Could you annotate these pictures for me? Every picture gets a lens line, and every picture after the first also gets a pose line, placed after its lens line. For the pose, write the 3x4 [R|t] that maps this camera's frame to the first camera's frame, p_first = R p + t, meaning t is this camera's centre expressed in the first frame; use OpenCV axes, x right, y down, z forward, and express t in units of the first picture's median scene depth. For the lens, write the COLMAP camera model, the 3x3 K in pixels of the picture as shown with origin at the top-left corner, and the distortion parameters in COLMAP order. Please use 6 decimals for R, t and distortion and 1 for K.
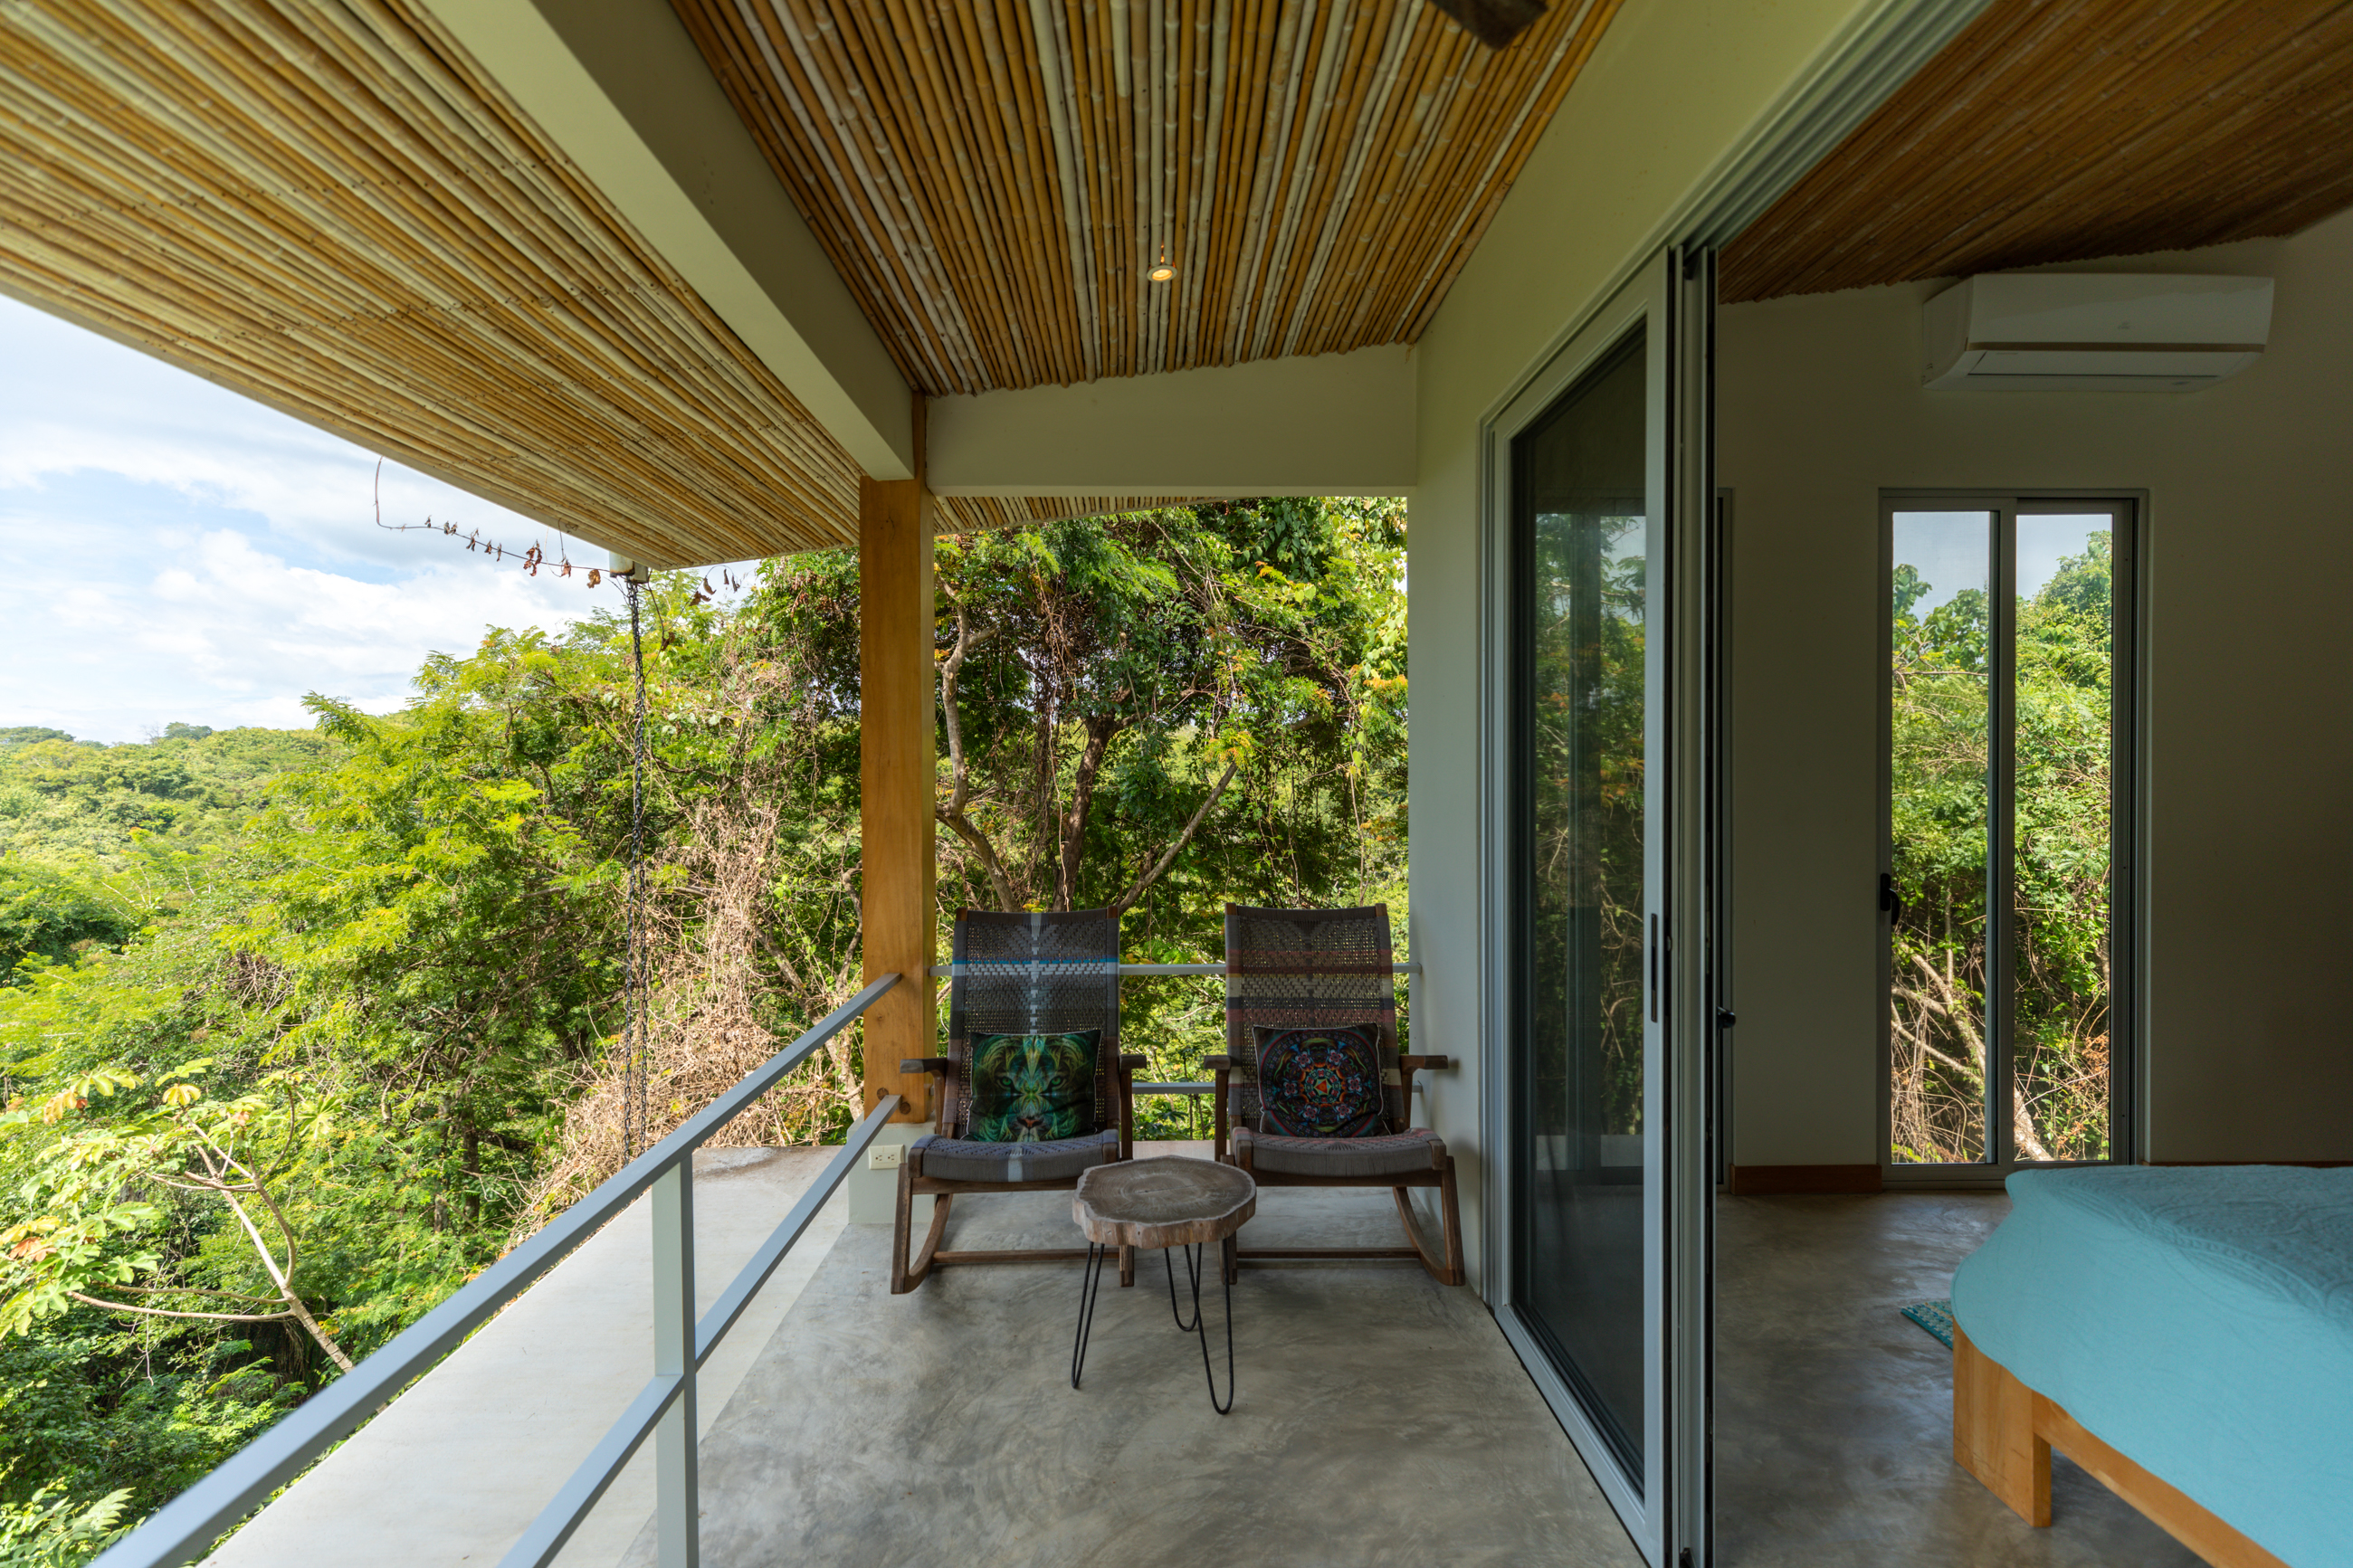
lens RADIAL K [[1058.8, 0, 1180.4], [0, 1058.8, 792.3], [0, 0, 1]] dist [0.003717, -0.000346]
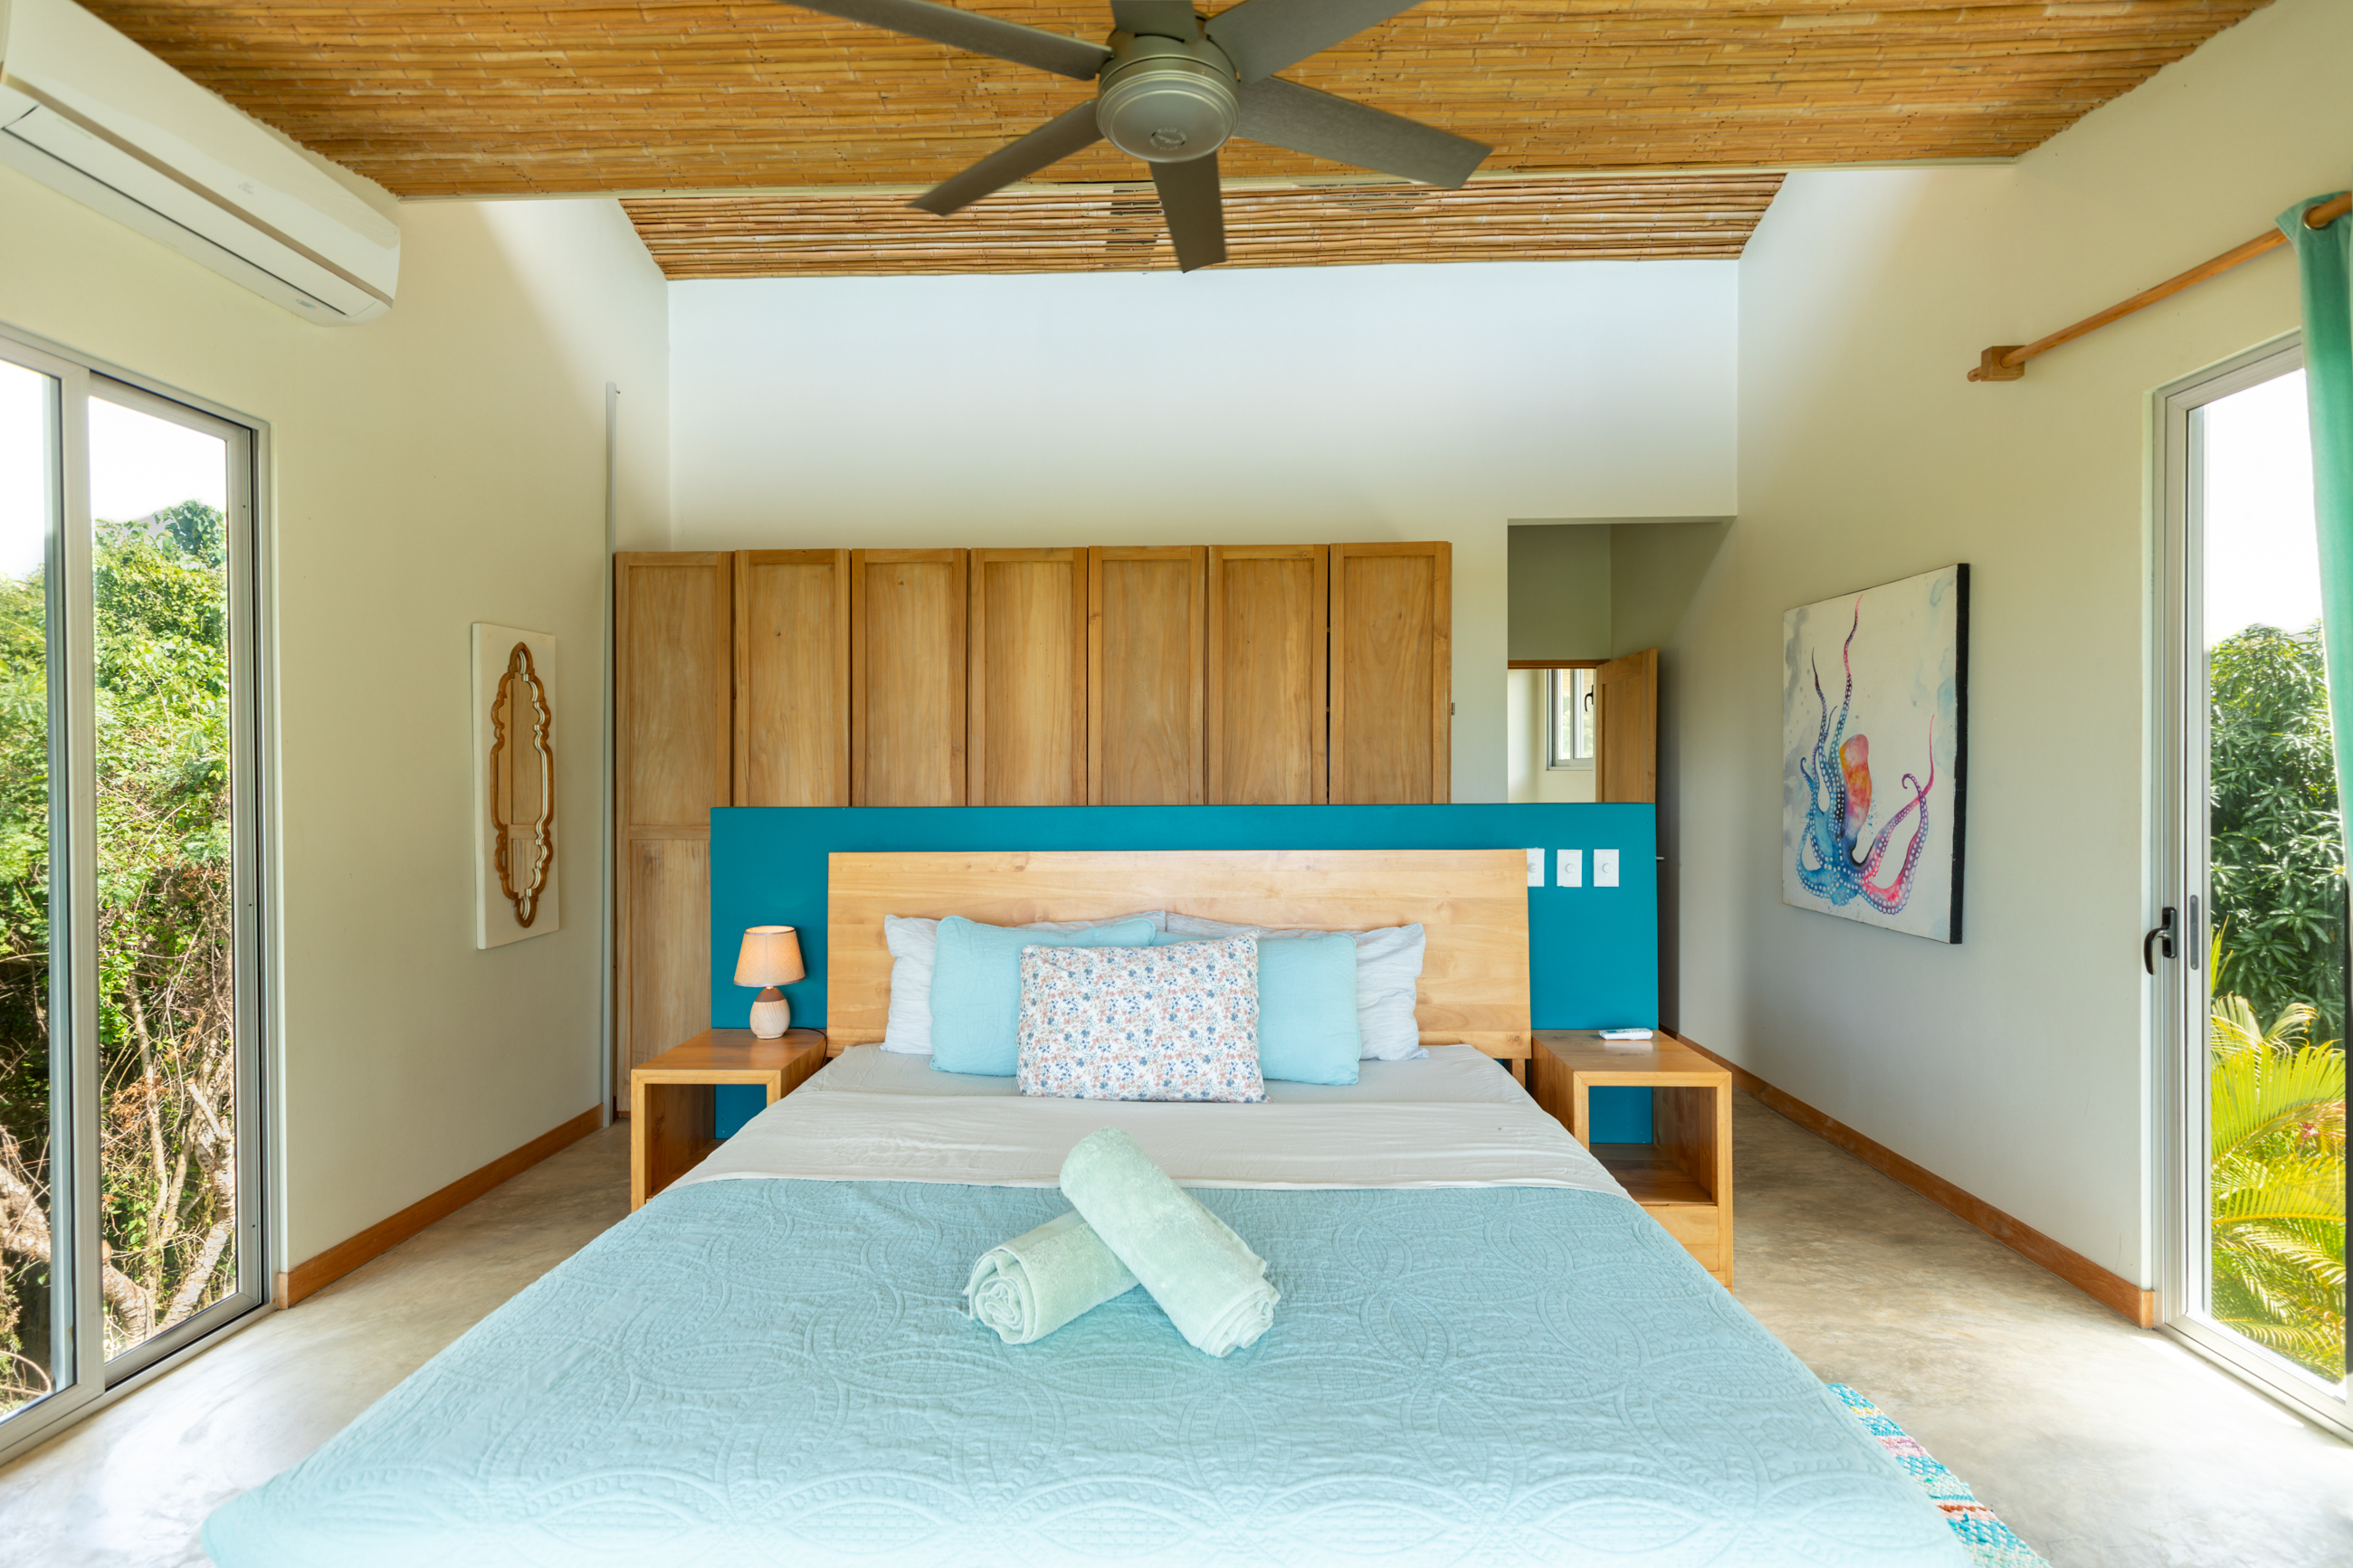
lens RADIAL K [[1058.8, 0, 1180.4], [0, 1058.8, 792.3], [0, 0, 1]] dist [0.003717, -0.000346]
pose [[0.060736, -0.006575, 0.998132, 0.163170], [0.018799, 0.999808, 0.005442, -0.002911], [-0.997977, 0.018433, 0.060848, 0.280830]]
